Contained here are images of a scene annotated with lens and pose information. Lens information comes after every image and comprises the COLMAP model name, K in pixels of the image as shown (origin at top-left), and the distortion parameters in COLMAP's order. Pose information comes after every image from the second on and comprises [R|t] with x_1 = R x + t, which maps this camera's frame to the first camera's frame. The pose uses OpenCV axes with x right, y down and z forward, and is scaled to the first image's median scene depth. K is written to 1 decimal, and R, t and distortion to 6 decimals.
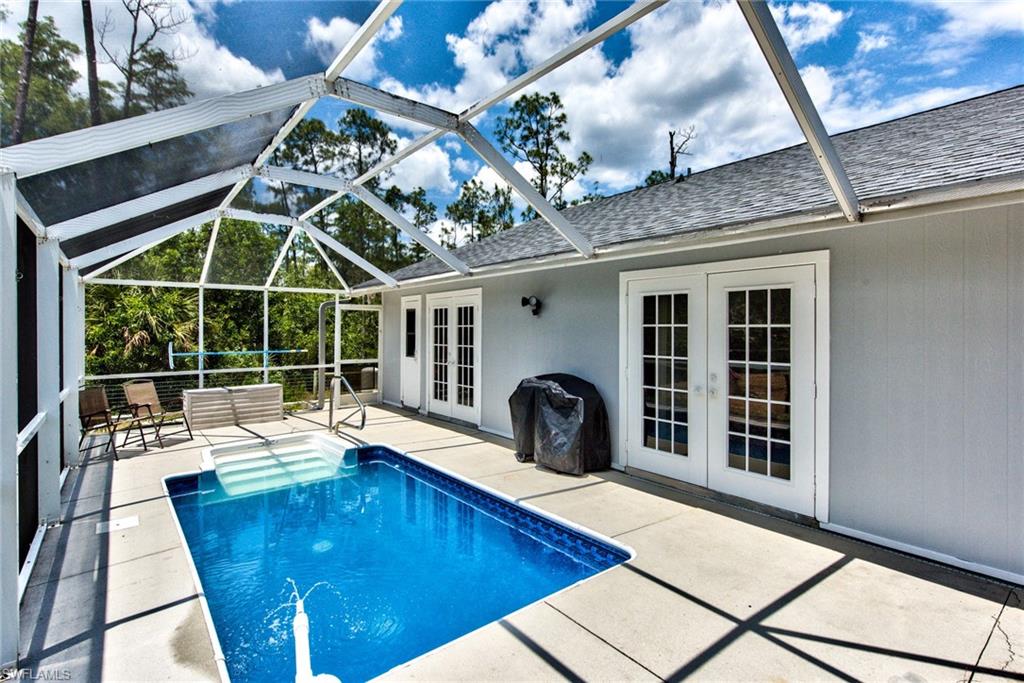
lens RADIAL K [[492.1, 0, 508.4], [0, 492.1, 338.2], [0, 0, 1]] dist [0.000834, -0.000650]
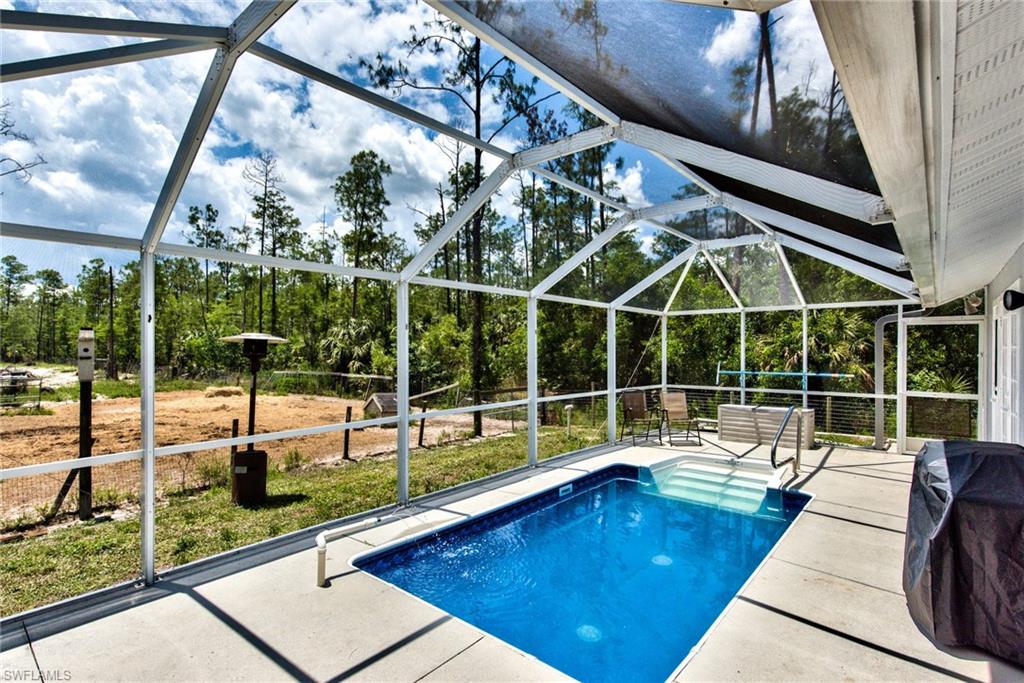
lens RADIAL K [[492.1, 0, 508.4], [0, 492.1, 338.2], [0, 0, 1]] dist [0.000834, -0.000650]
pose [[0.188226, -0.018938, -0.981943, 0.412013], [-0.019771, 0.999538, -0.023067, -0.010530], [0.981927, 0.023756, 0.187764, 0.336641]]
